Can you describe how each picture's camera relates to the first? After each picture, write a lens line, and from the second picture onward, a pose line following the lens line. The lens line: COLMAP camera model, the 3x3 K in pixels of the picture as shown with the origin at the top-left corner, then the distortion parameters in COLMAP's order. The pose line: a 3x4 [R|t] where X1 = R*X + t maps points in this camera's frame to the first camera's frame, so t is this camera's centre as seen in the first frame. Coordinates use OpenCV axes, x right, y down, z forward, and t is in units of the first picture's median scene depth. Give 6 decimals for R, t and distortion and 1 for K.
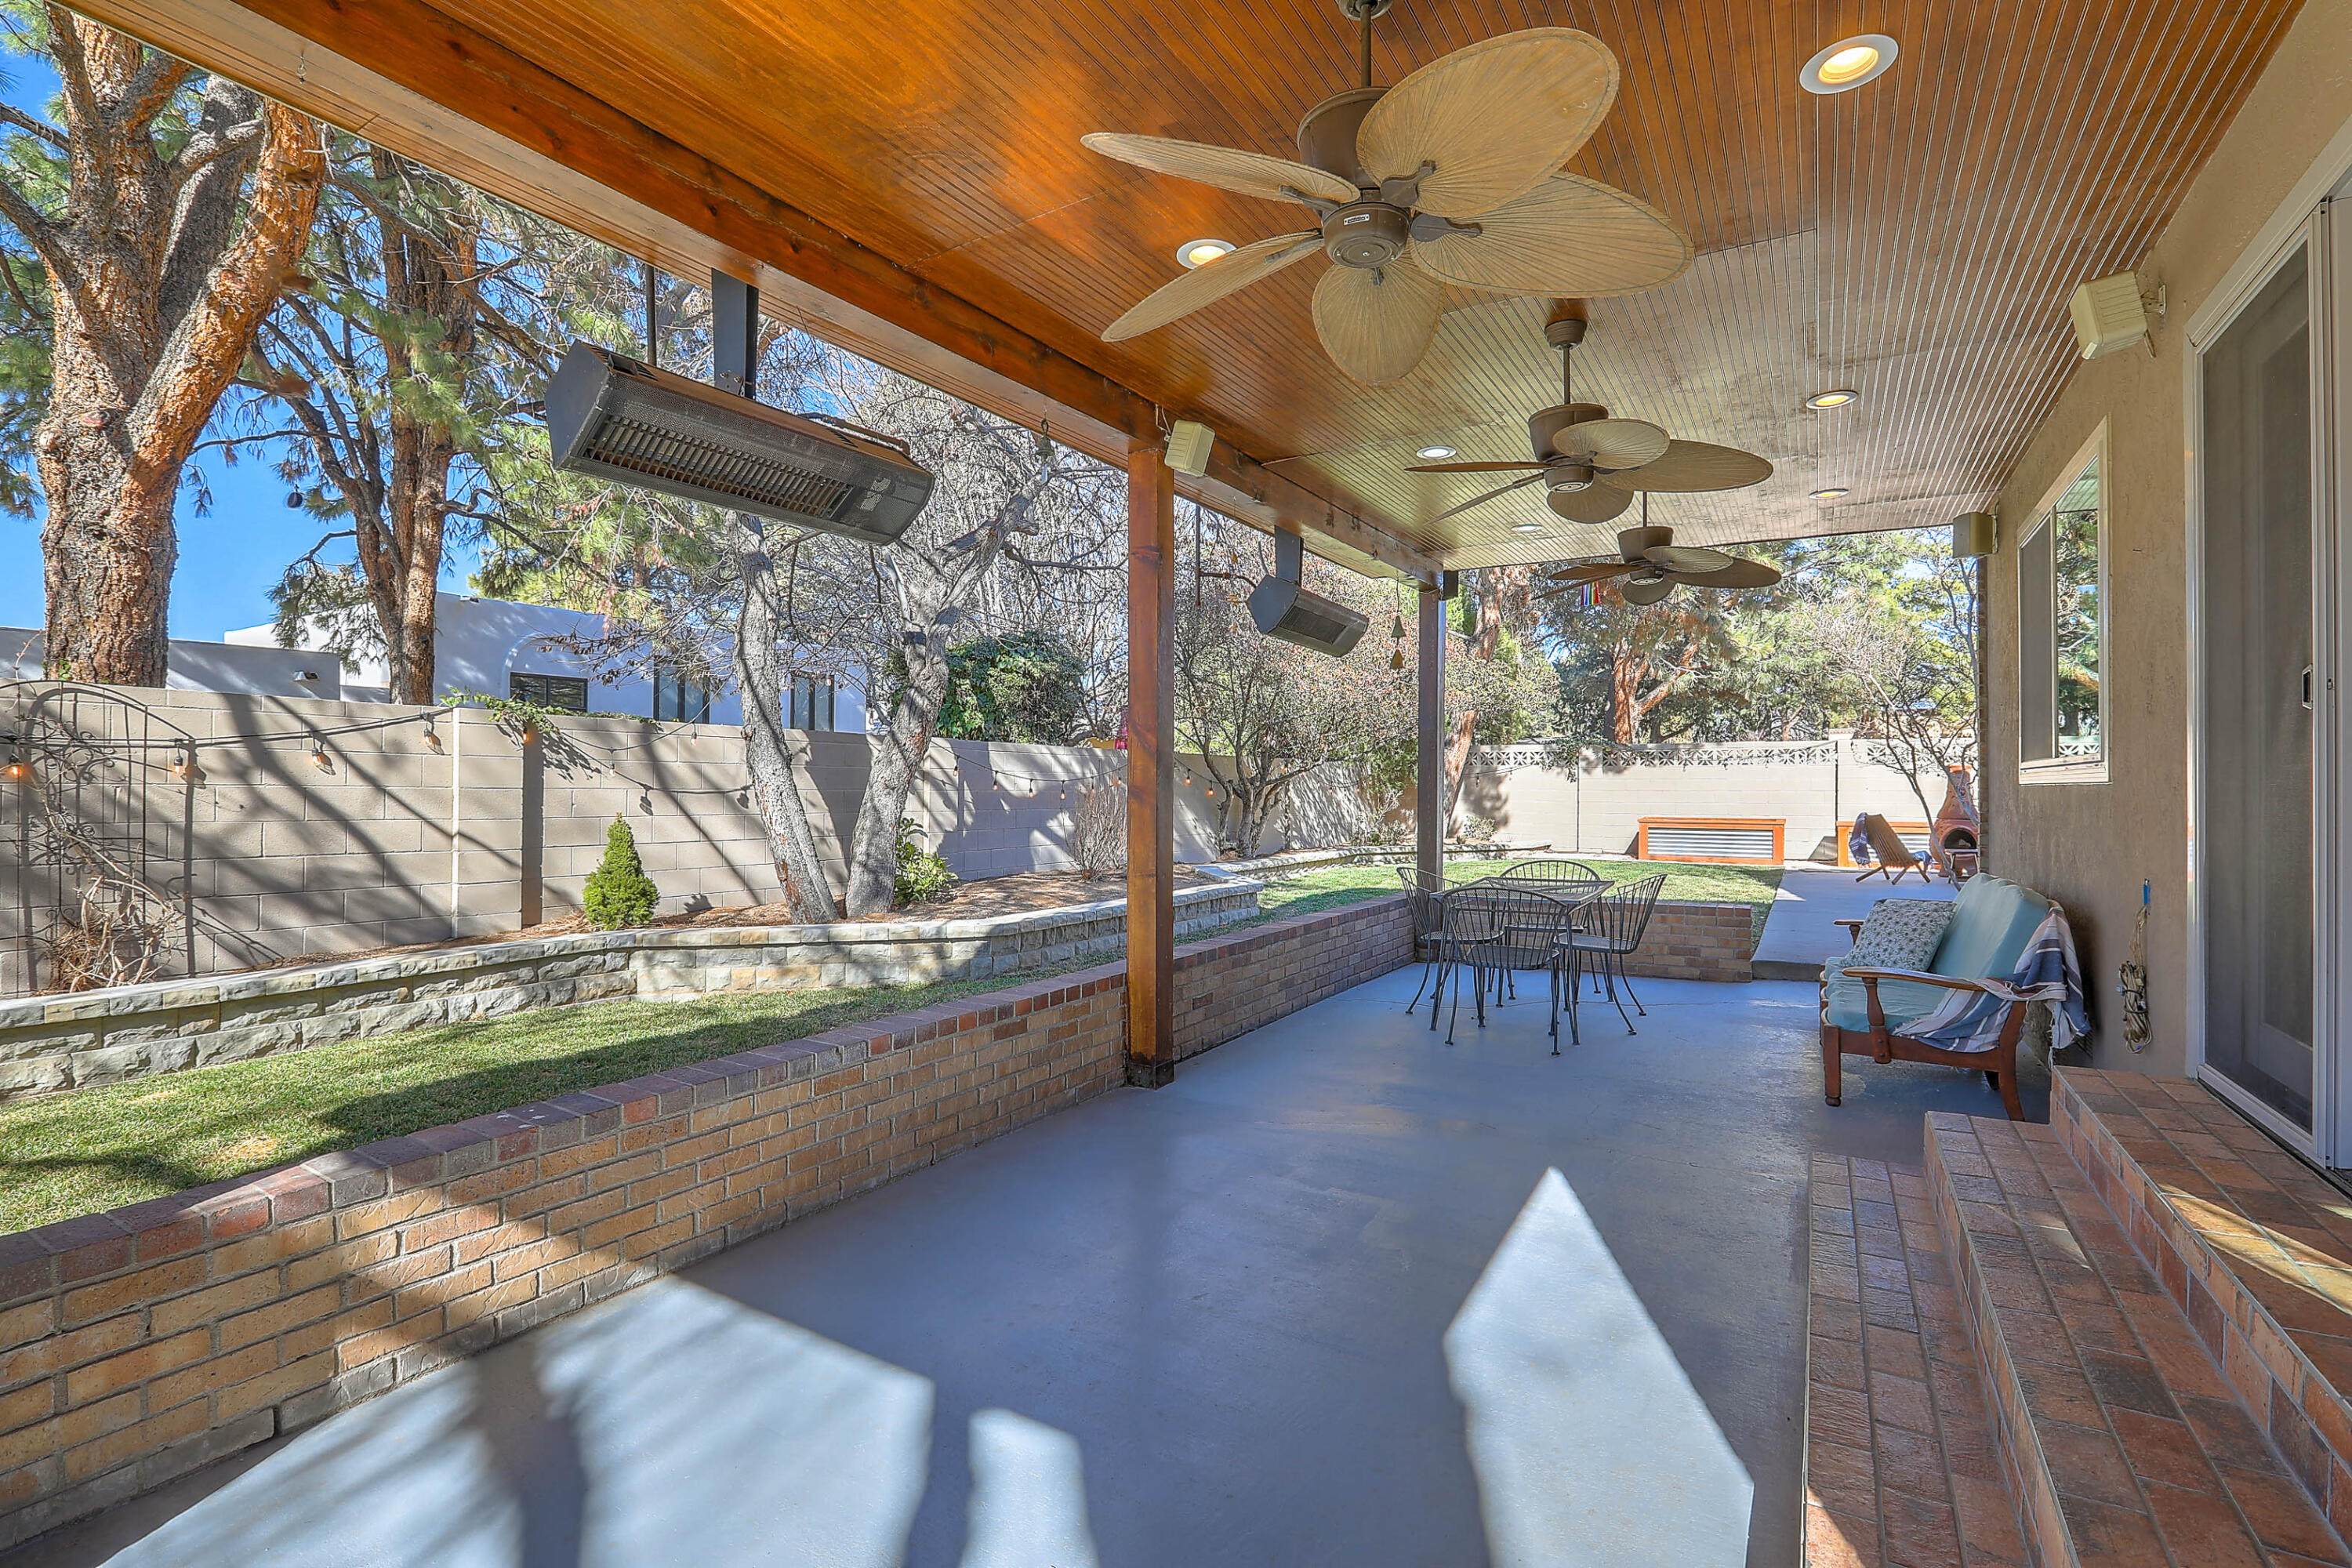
lens RADIAL K [[1073.9, 0, 1176.0], [0, 1073.9, 784.0], [0, 0, 1]] dist [-0.001570, -0.000201]
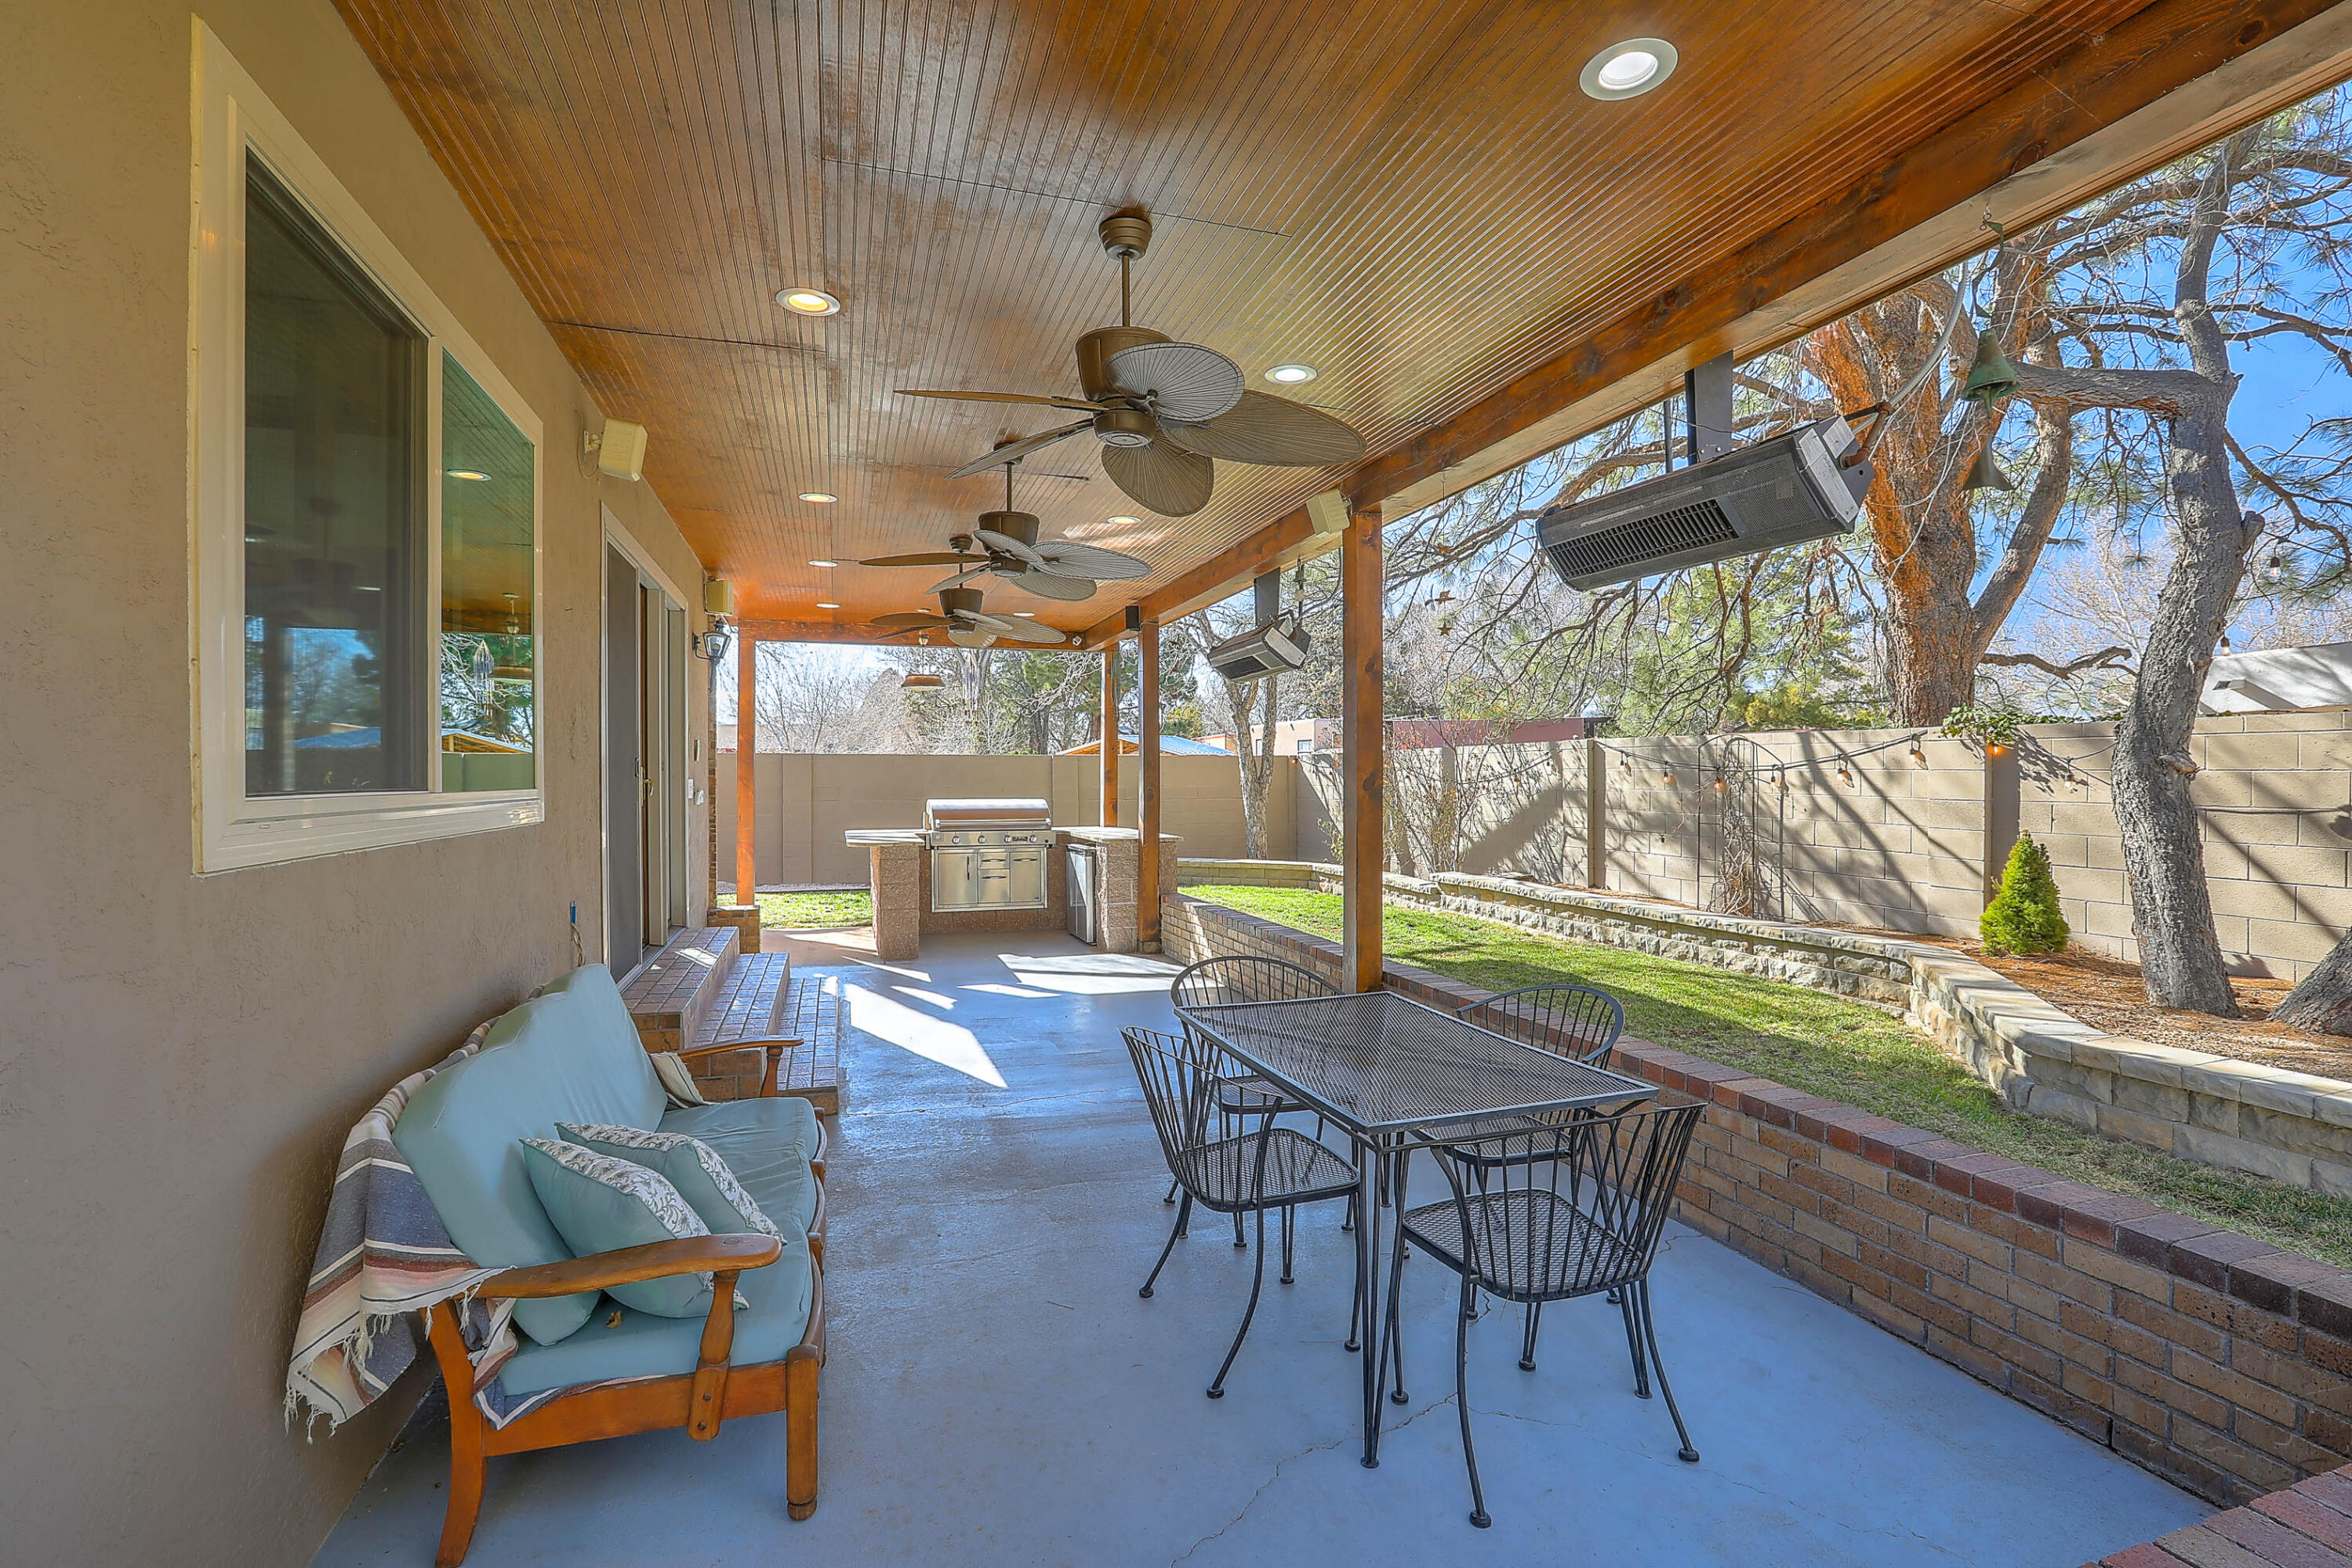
lens RADIAL K [[1073.9, 0, 1176.0], [0, 1073.9, 784.0], [0, 0, 1]] dist [-0.001570, -0.000201]
pose [[-0.660399, 0.005304, -0.750896, 0.754785], [0.004243, 0.999985, 0.003332, -0.021401], [0.750903, -0.000985, -0.660412, 1.264645]]
